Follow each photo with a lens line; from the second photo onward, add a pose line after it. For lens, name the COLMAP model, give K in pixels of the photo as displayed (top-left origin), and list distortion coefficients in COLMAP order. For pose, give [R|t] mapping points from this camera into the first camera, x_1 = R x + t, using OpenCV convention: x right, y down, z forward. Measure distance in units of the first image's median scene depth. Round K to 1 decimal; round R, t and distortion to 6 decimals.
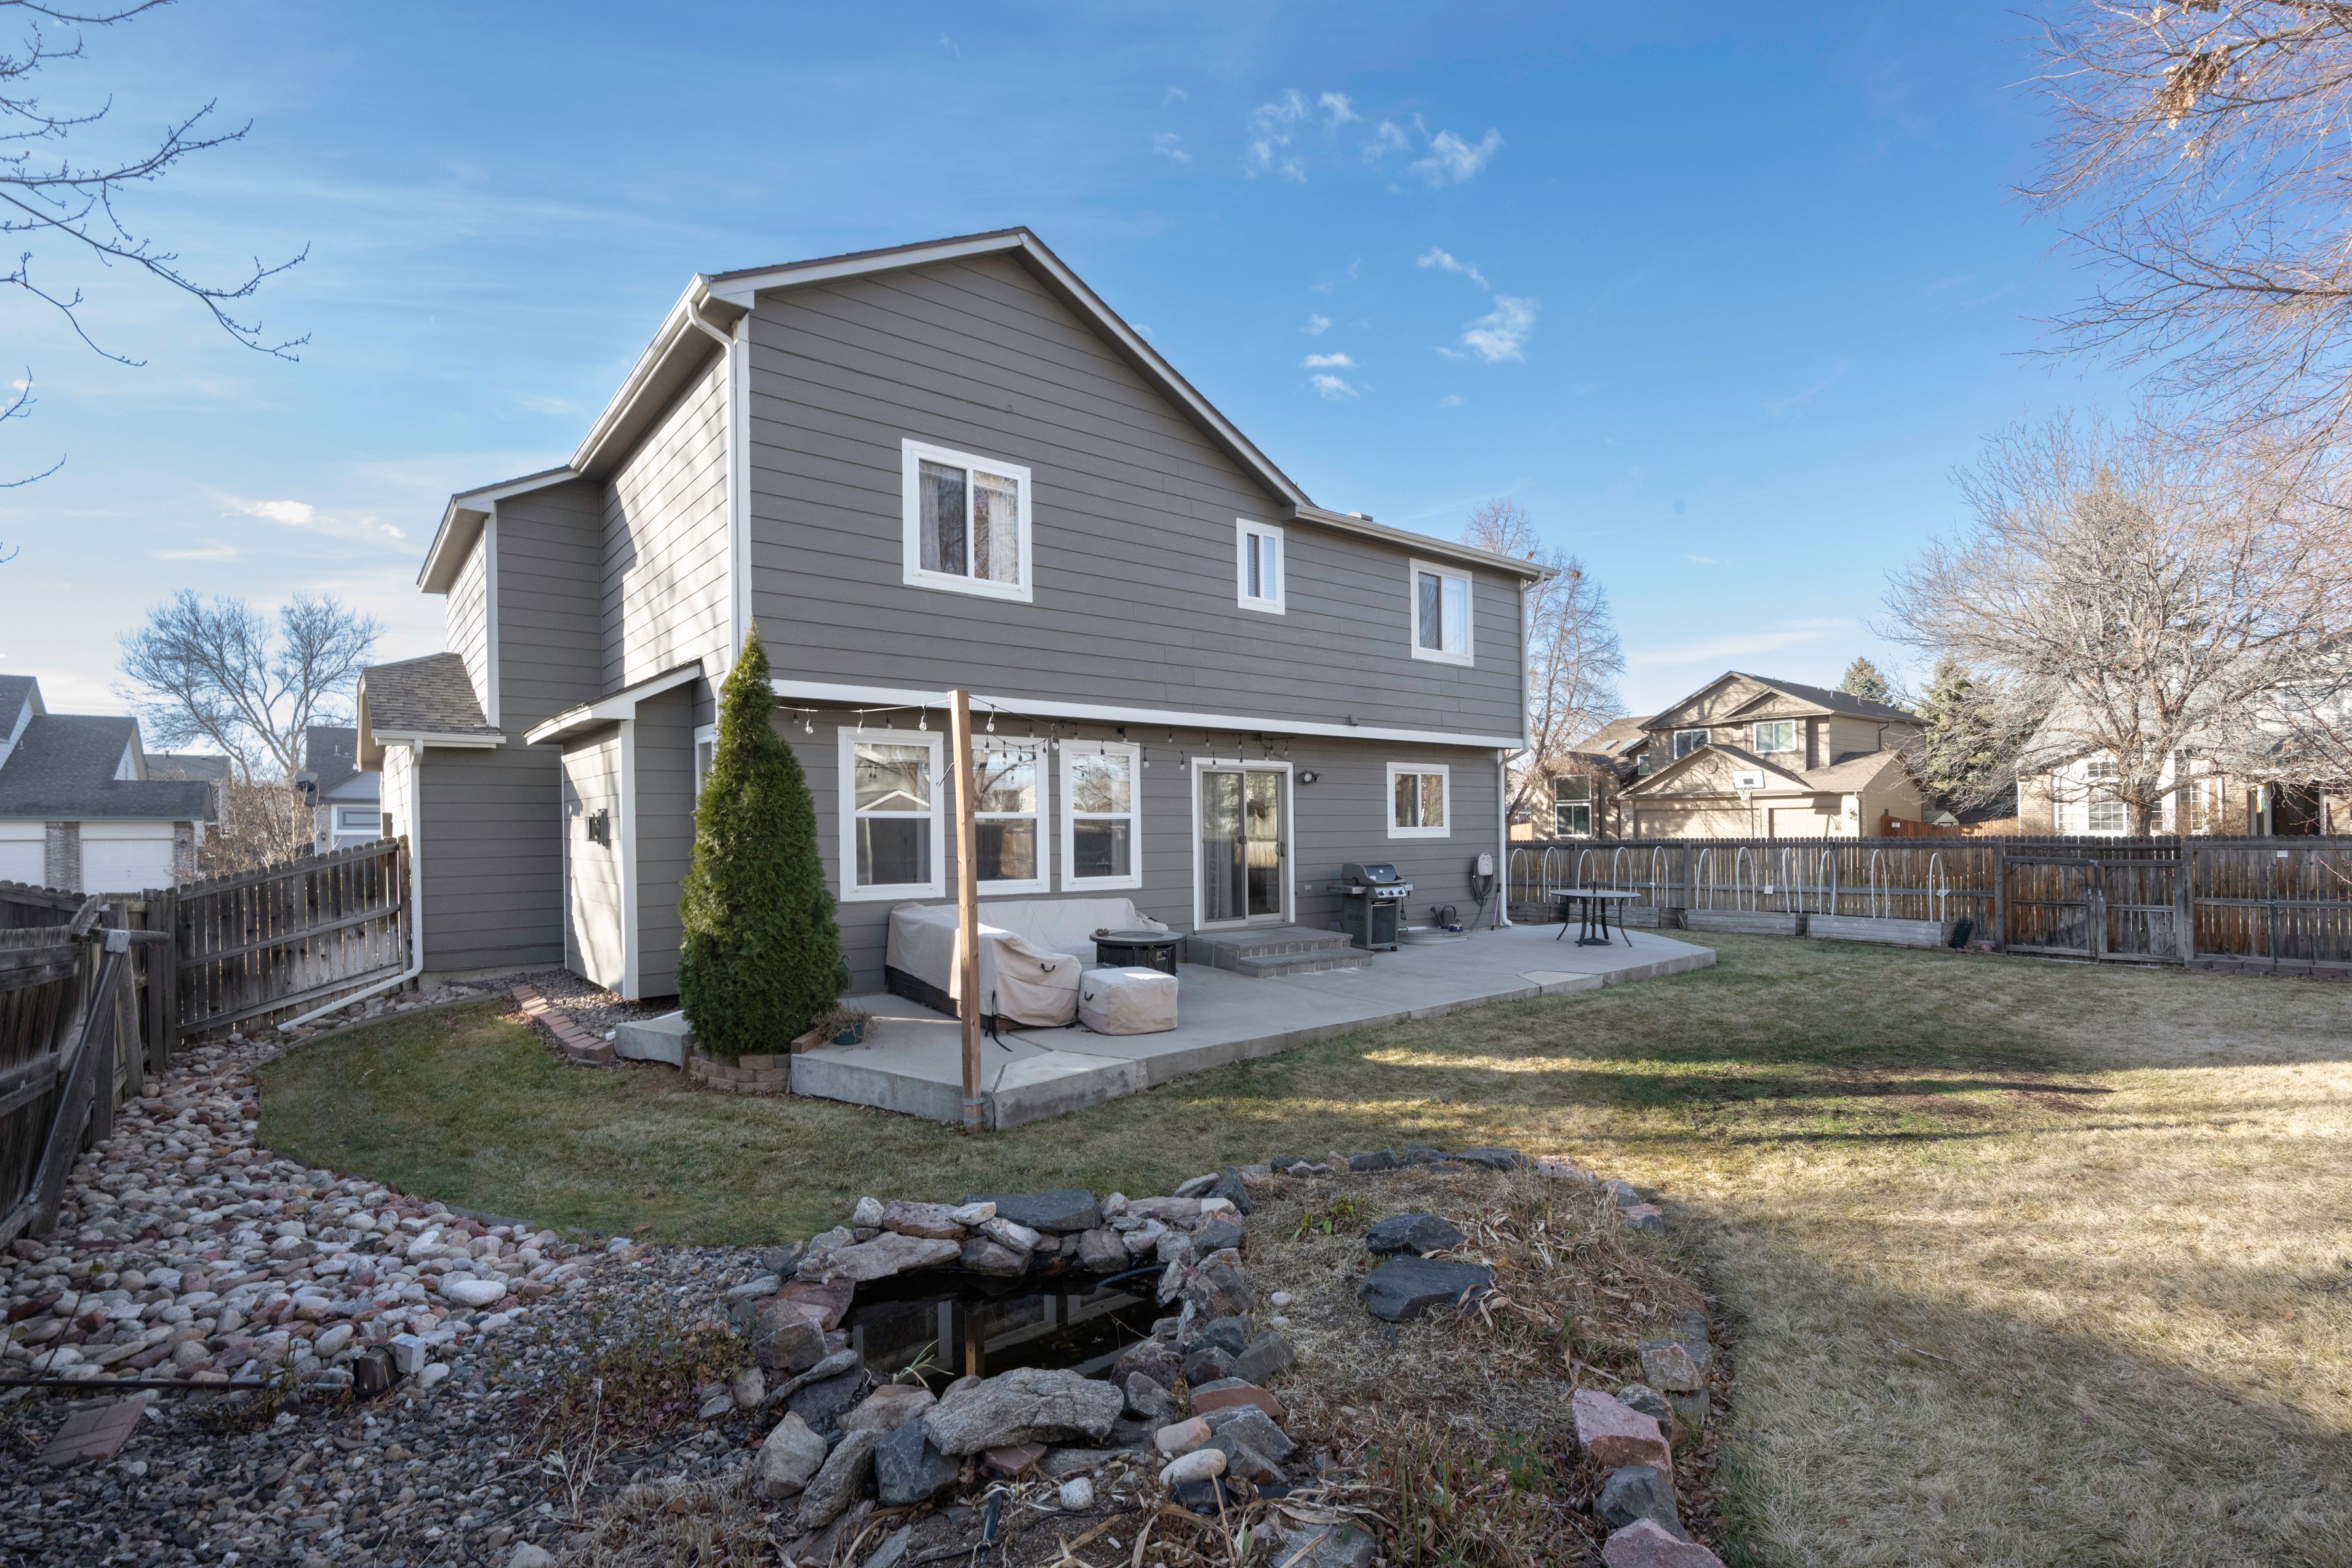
lens RADIAL K [[1044.5, 0, 1180.2], [0, 1044.5, 834.3], [0, 0, 1]] dist [-0.003608, -0.000706]
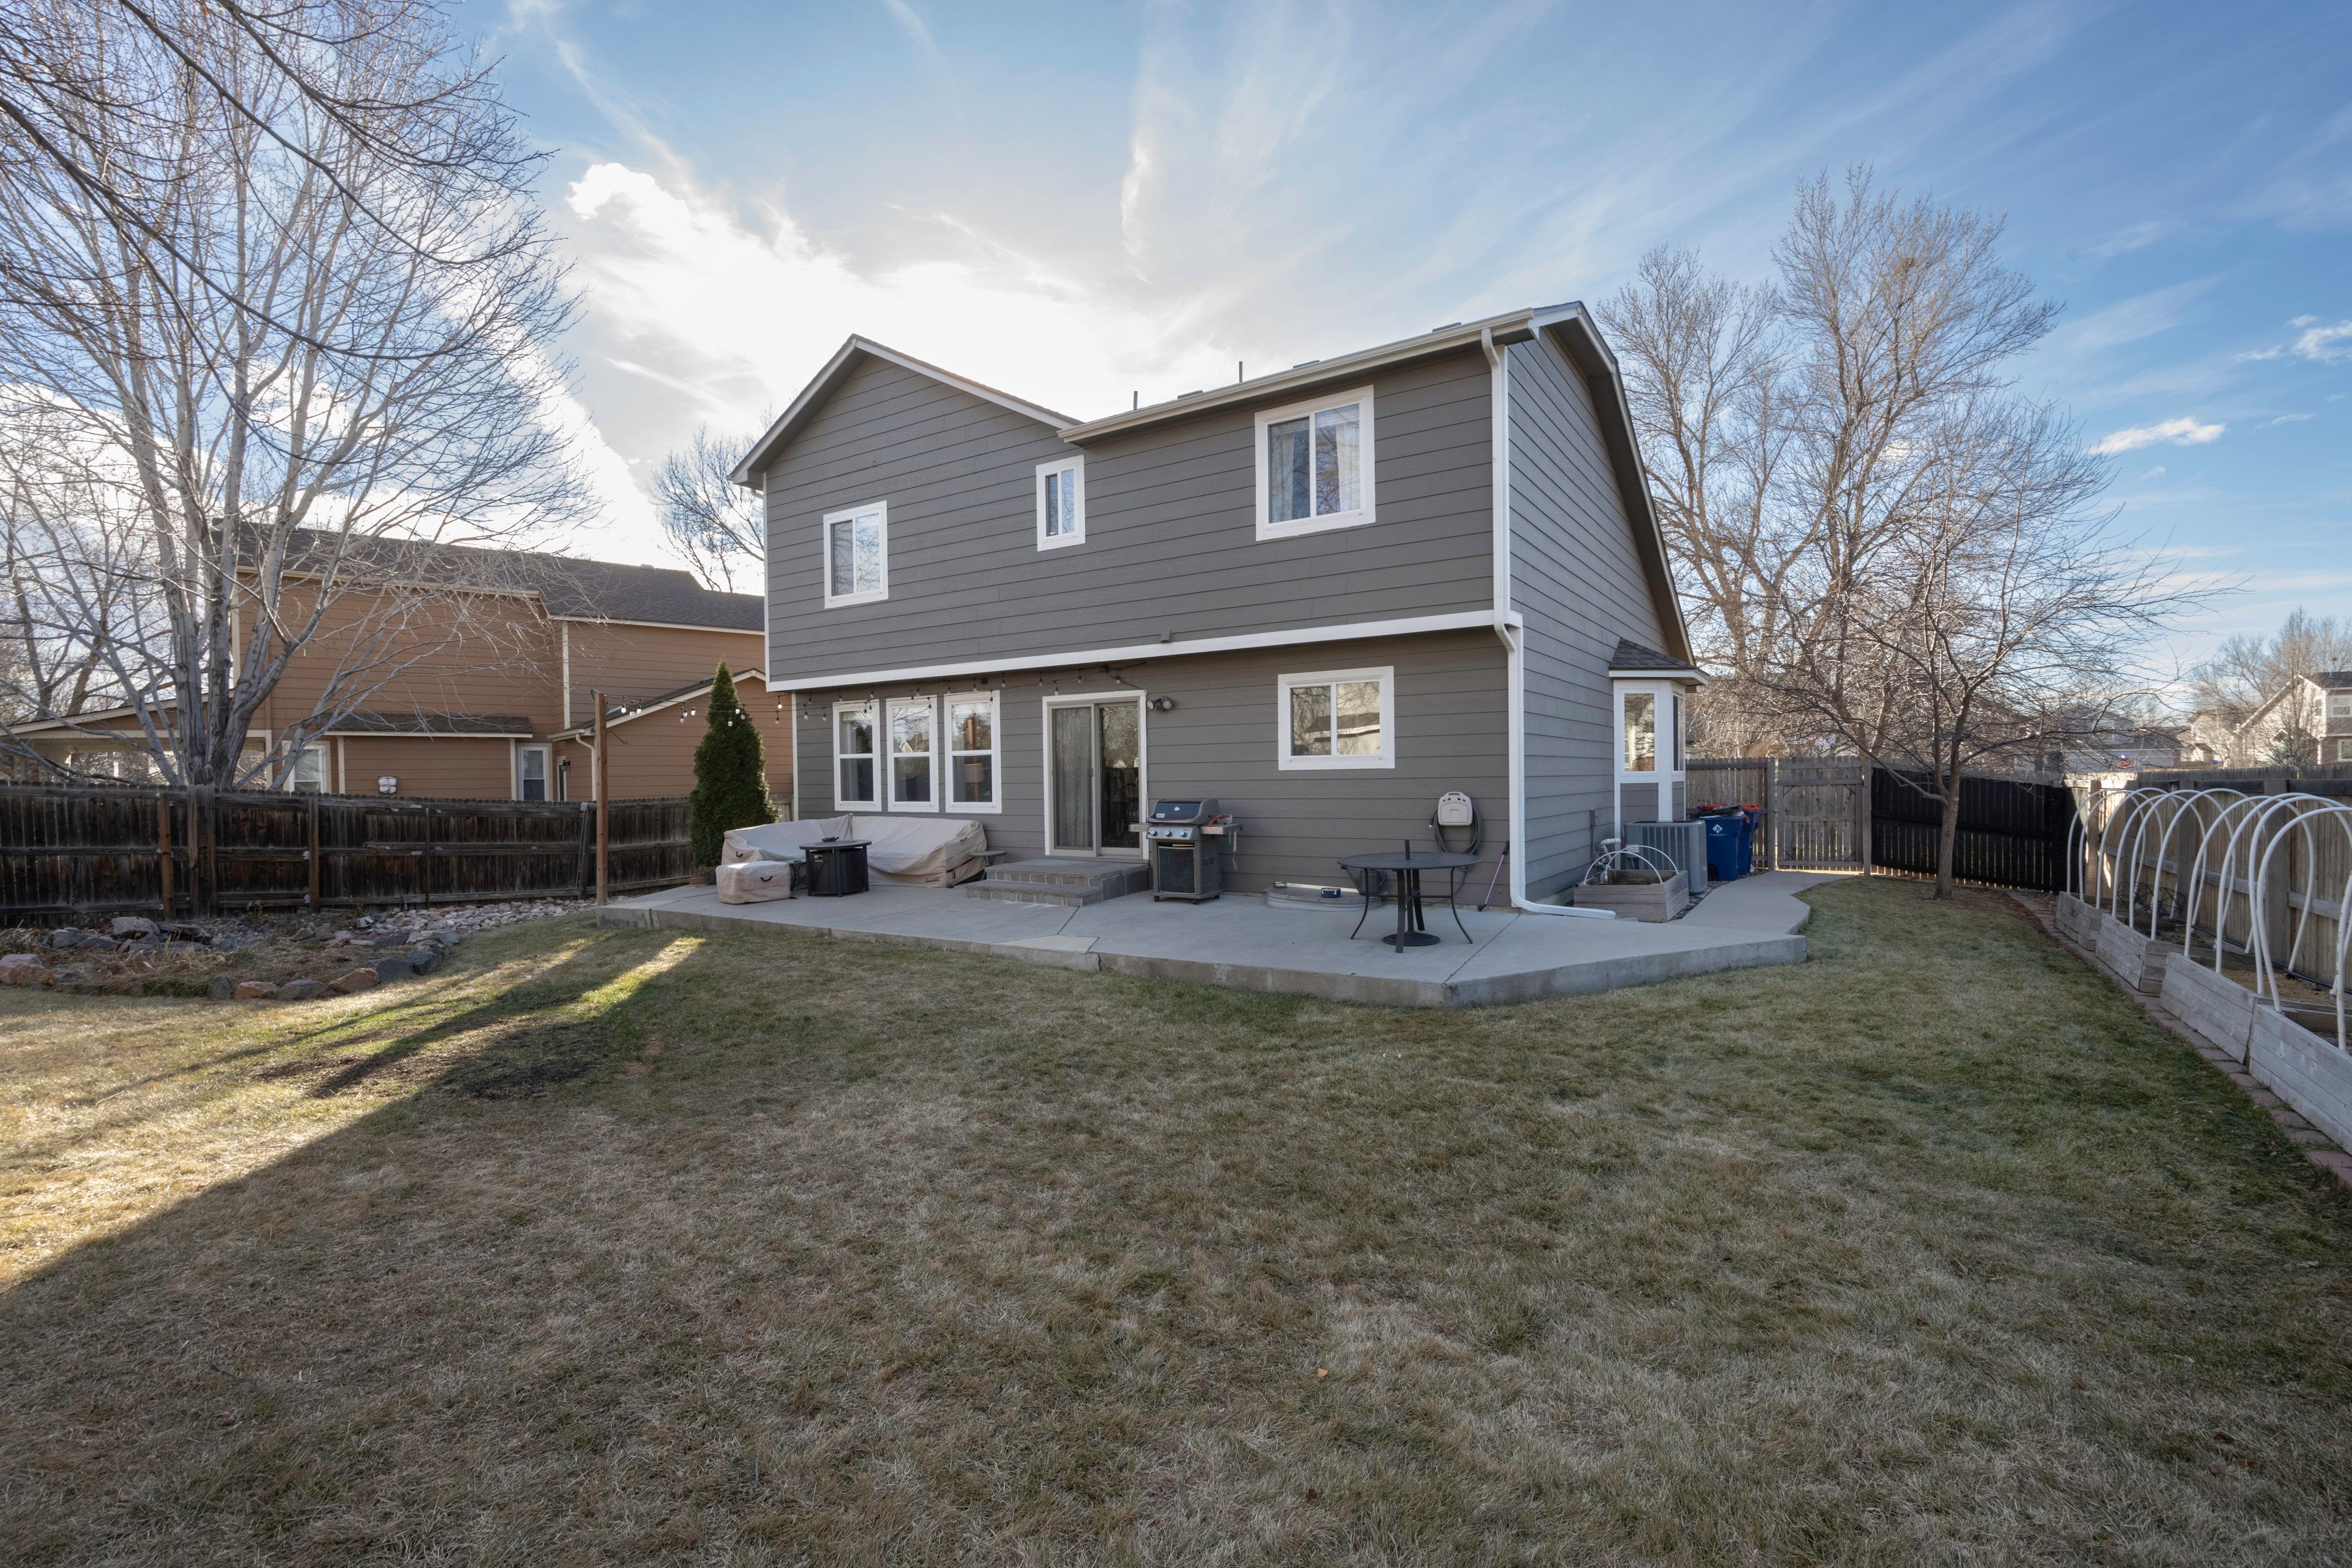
lens RADIAL K [[1023.5, 0, 1176.0], [0, 1023.5, 784.0], [0, 0, 1]] dist [0.000110, 0.000019]
pose [[0.319164, 0.016305, -0.947559, 0.980633], [0.011837, 0.999705, 0.021190, -0.003293], [0.947625, -0.017979, 0.318877, 0.725621]]
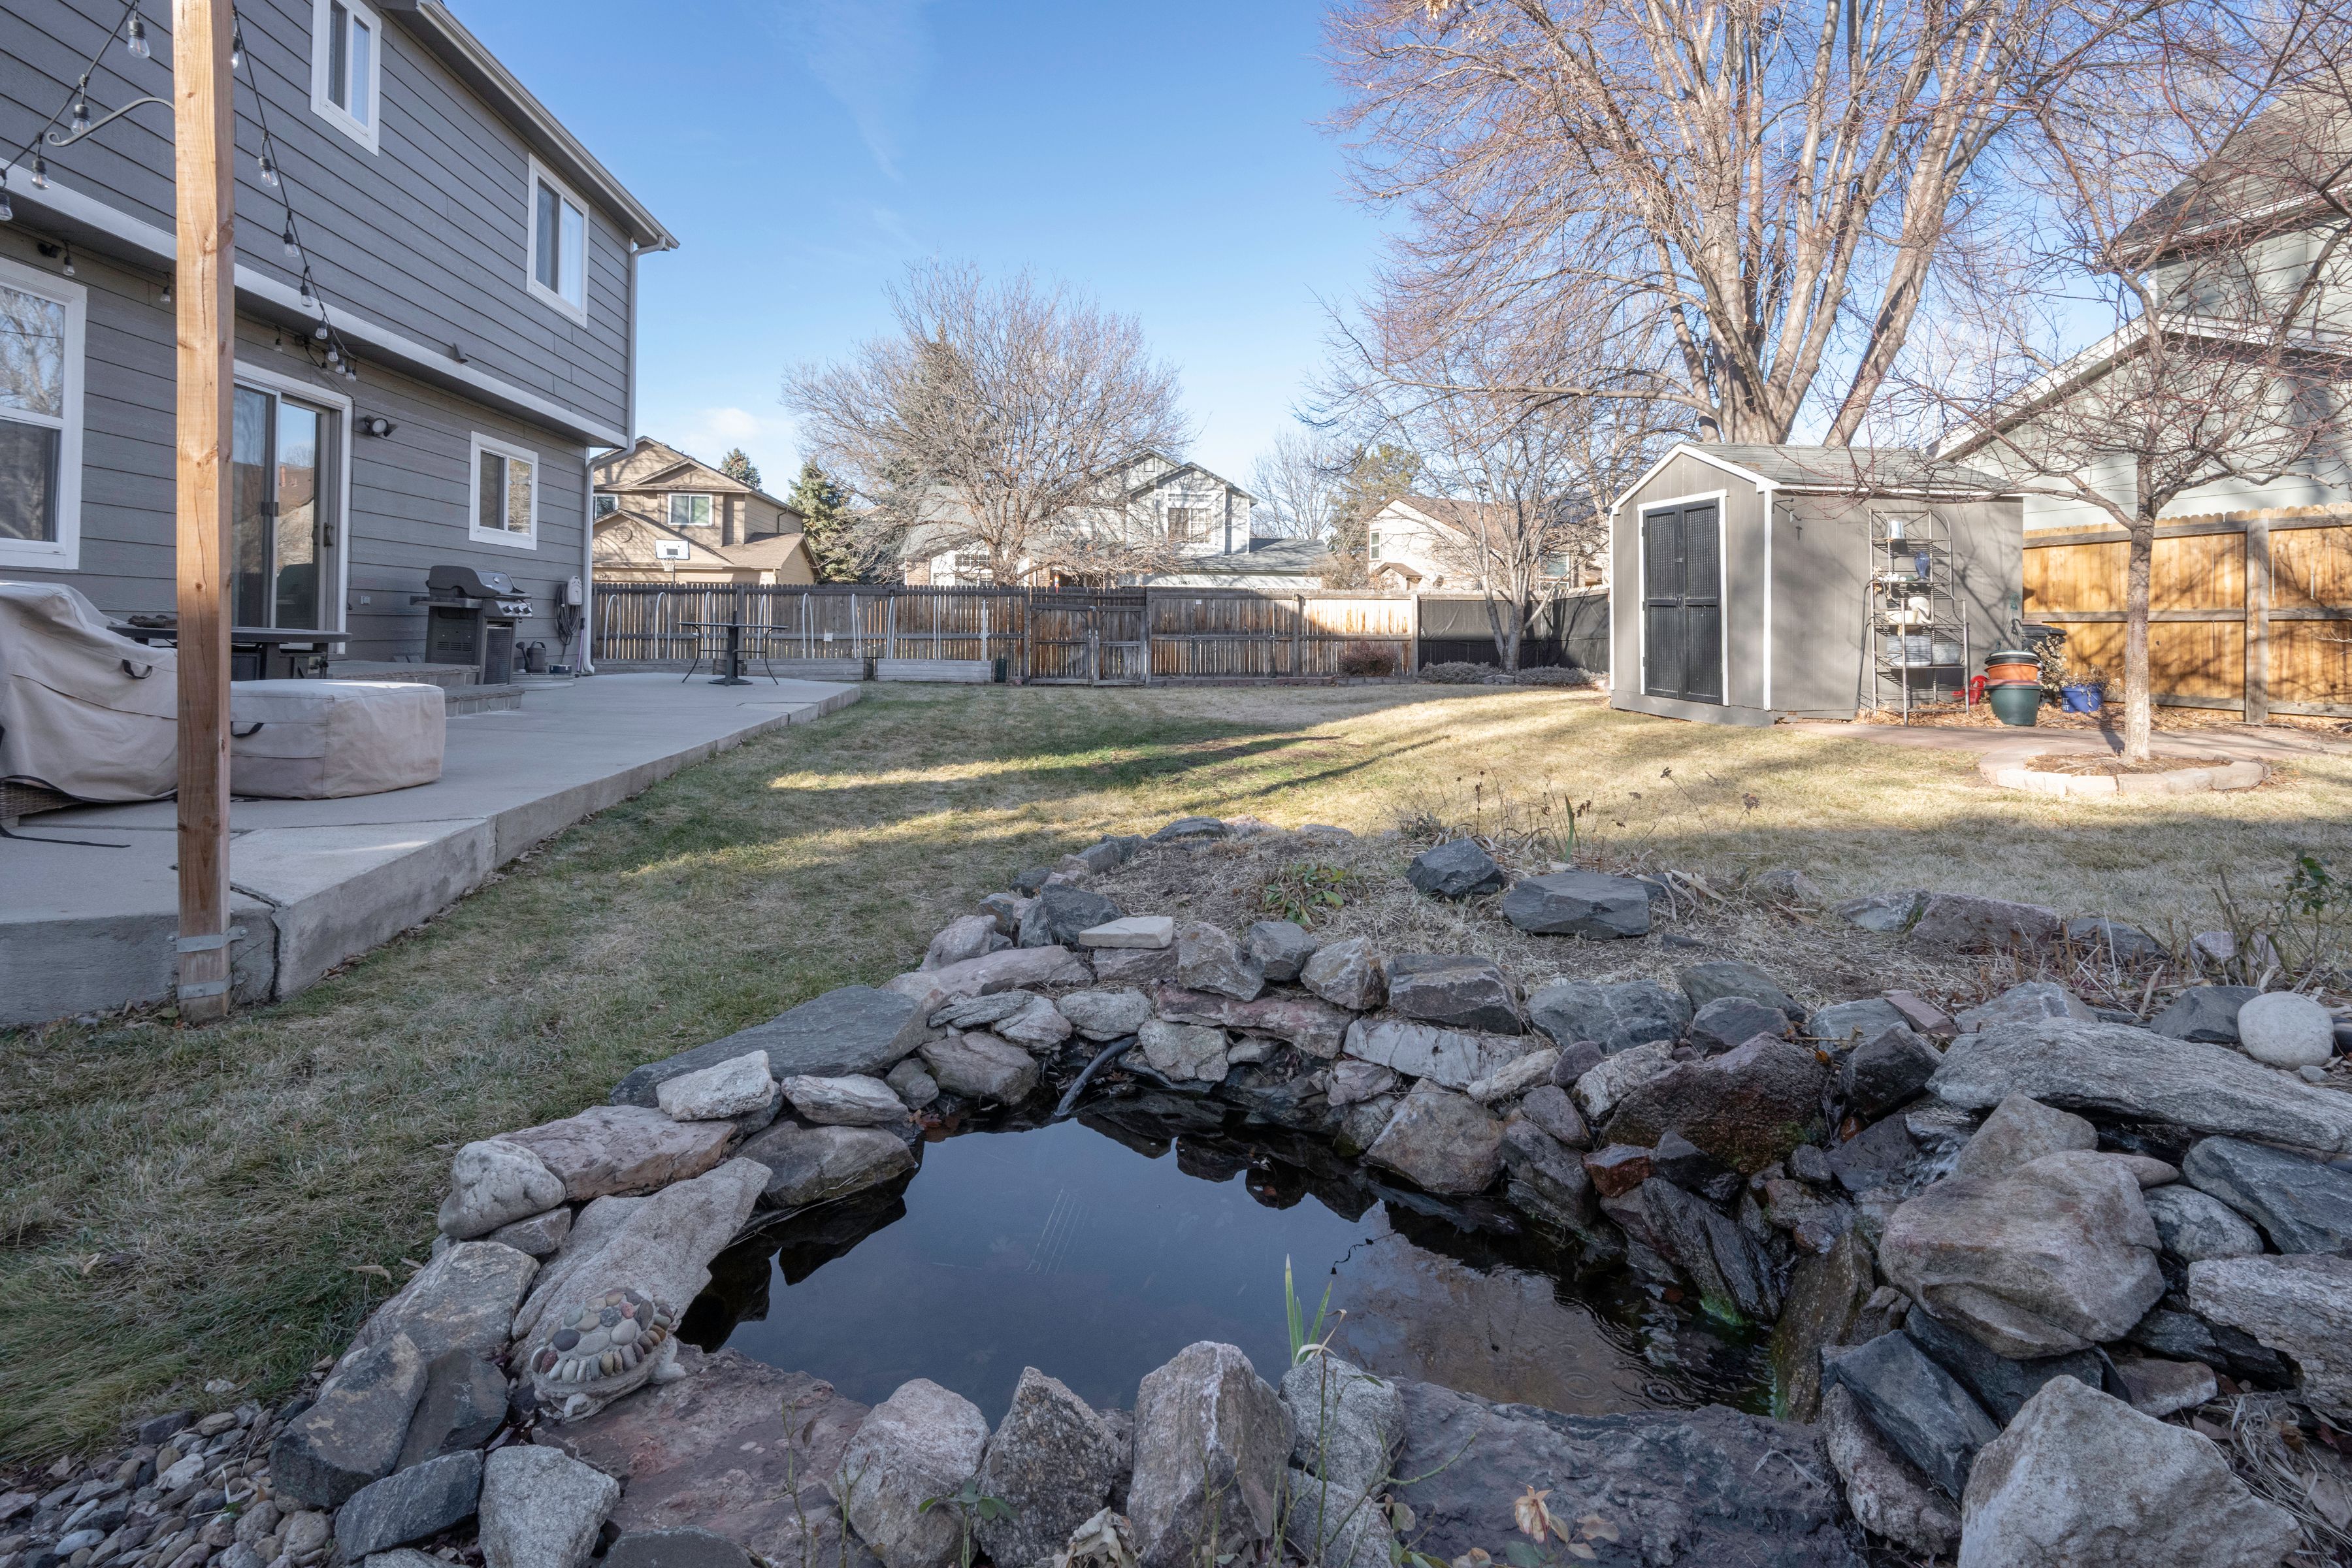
lens RADIAL K [[1096.9, 0, 1179.7], [0, 1096.9, 604.2], [0, 0, 1]] dist [0.001287, 0.000330]
pose [[0.526963, 0.039554, 0.848967, -0.184950], [-0.019967, 0.999217, -0.034160, 0.067095], [-0.849654, 0.001049, 0.527340, 0.230616]]
